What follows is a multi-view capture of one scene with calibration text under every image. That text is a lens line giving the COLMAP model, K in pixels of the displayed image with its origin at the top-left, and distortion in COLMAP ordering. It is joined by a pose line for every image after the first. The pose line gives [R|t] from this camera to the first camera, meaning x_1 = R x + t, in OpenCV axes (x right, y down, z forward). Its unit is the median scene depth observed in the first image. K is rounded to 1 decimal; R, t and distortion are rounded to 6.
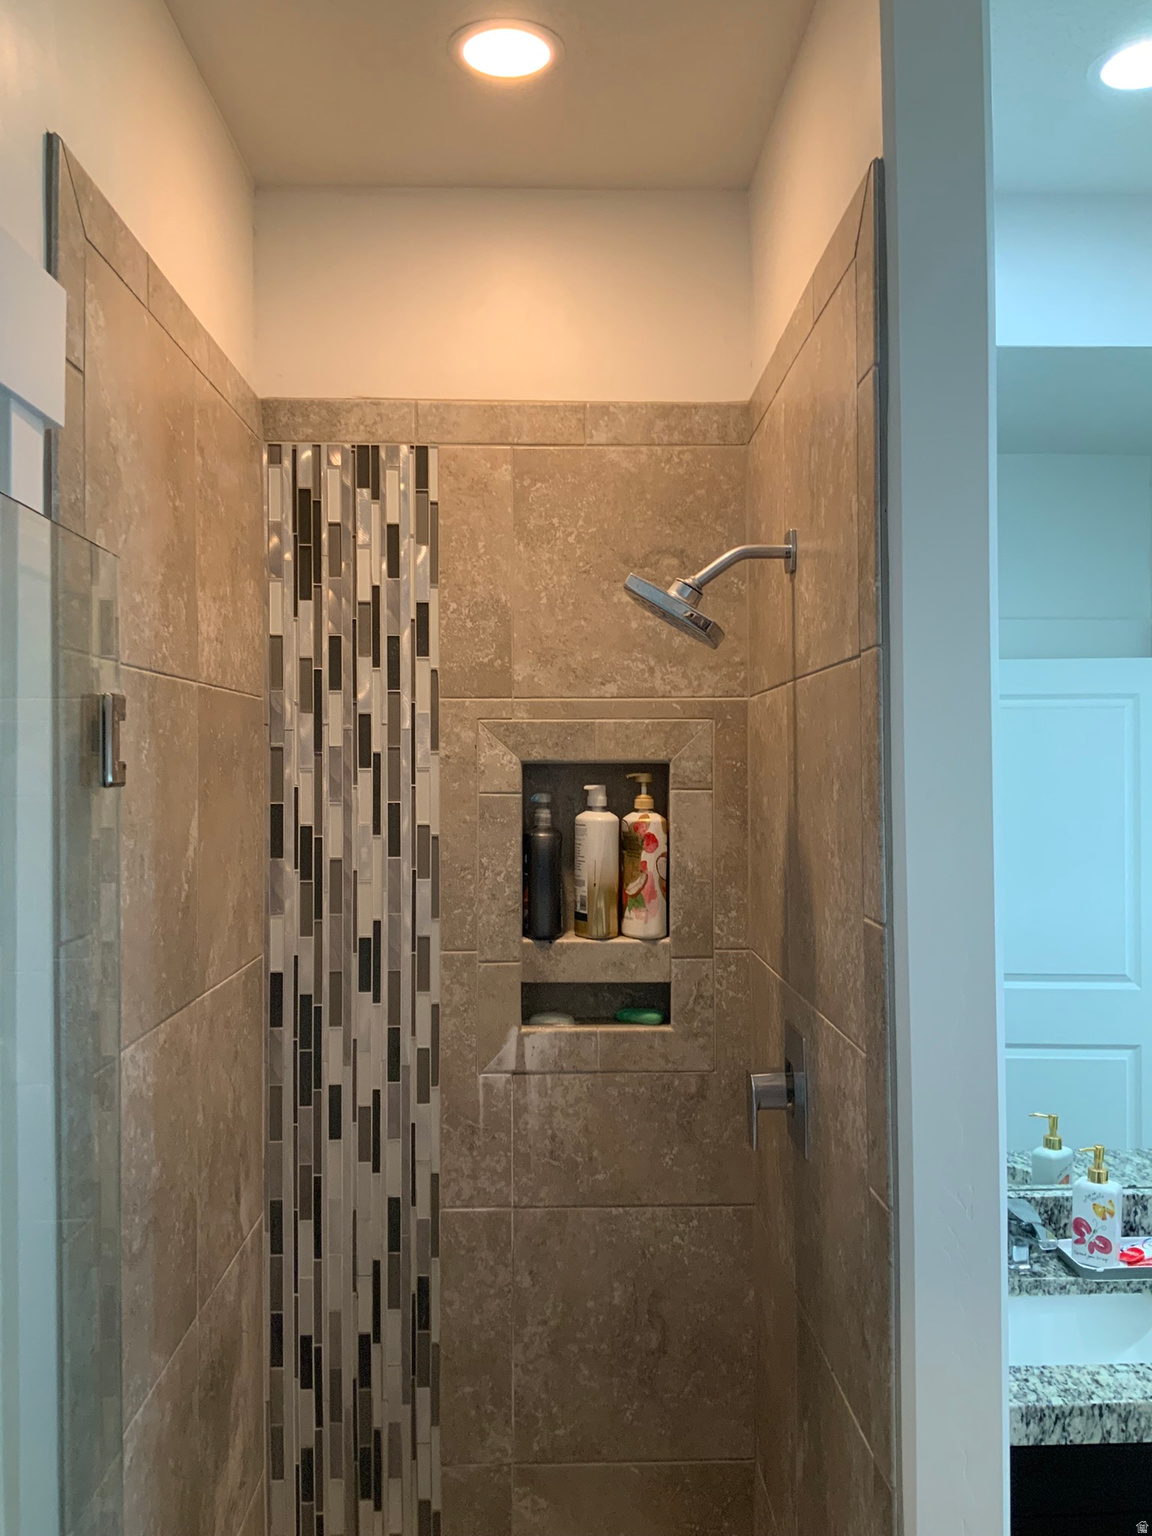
lens RADIAL K [[1270.6, 0, 582.2], [0, 1270.6, 763.3], [0, 0, 1]] dist [0.015215, -0.007760]
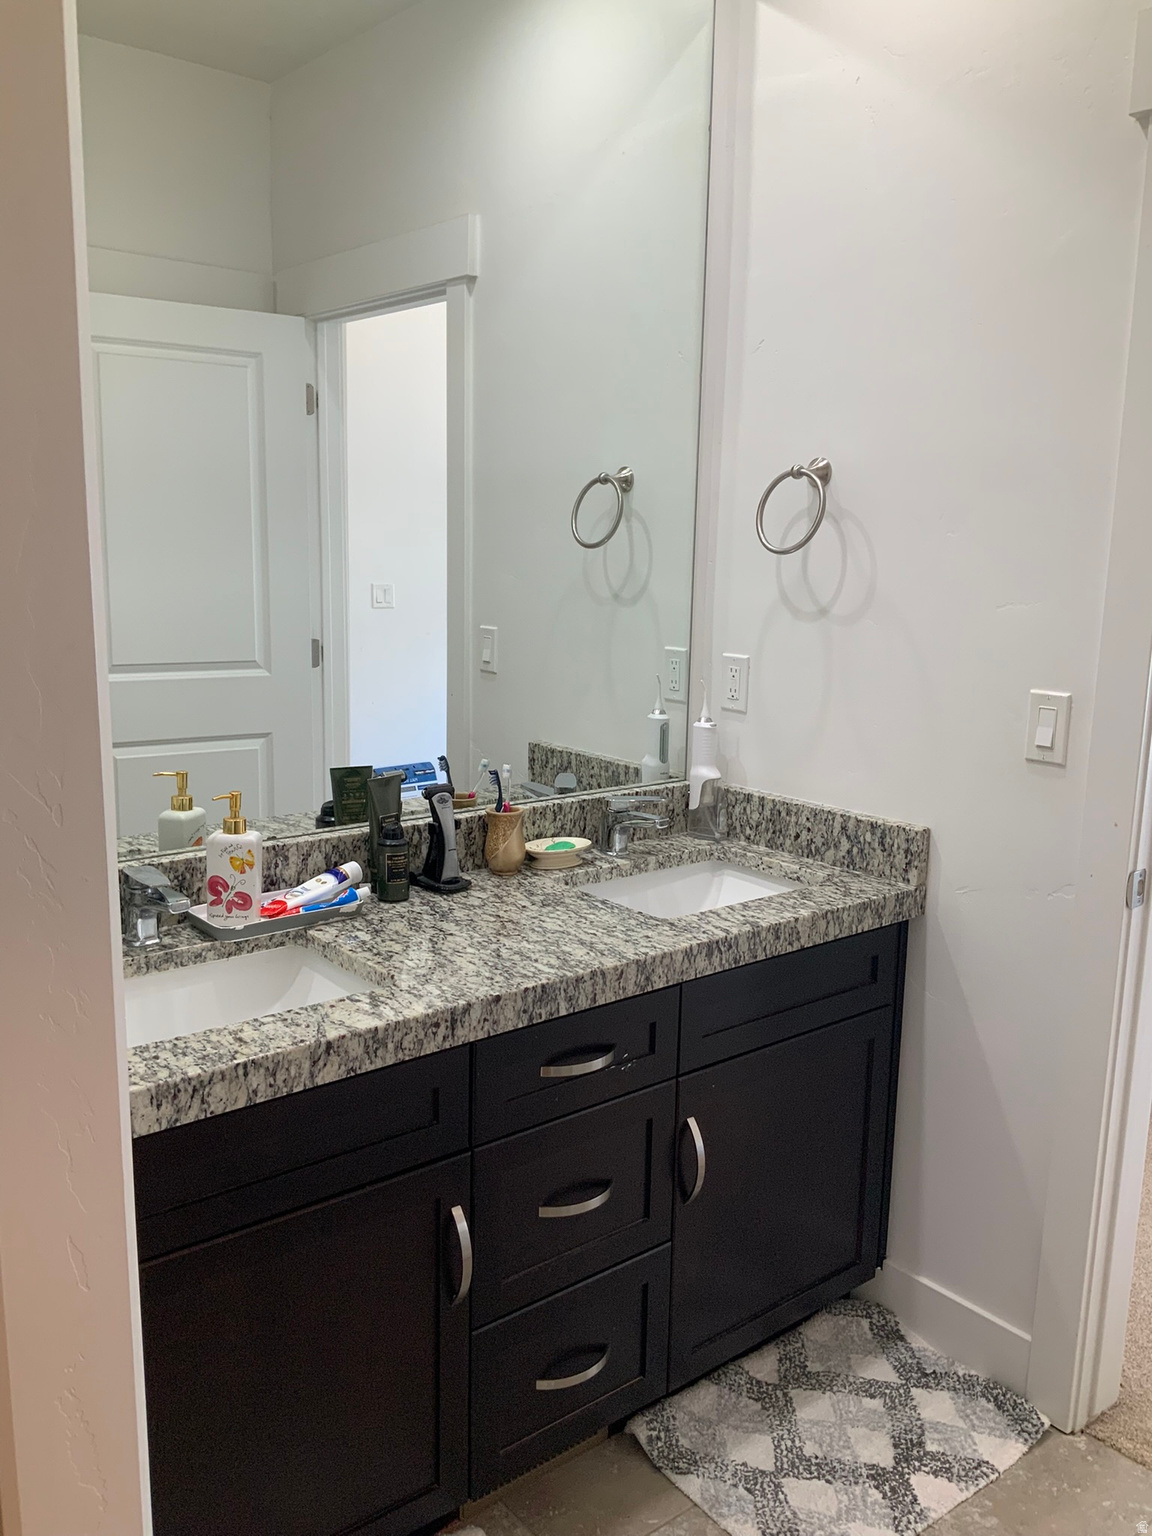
lens RADIAL K [[1270.6, 0, 578.3], [0, 1270.6, 772.9], [0, 0, 1]] dist [0.015215, -0.007760]
pose [[0.792416, -0.088114, 0.603584, 0.078377], [-0.024077, 0.984222, 0.175291, 0.137669], [-0.609506, -0.153436, 0.777791, 0.209530]]
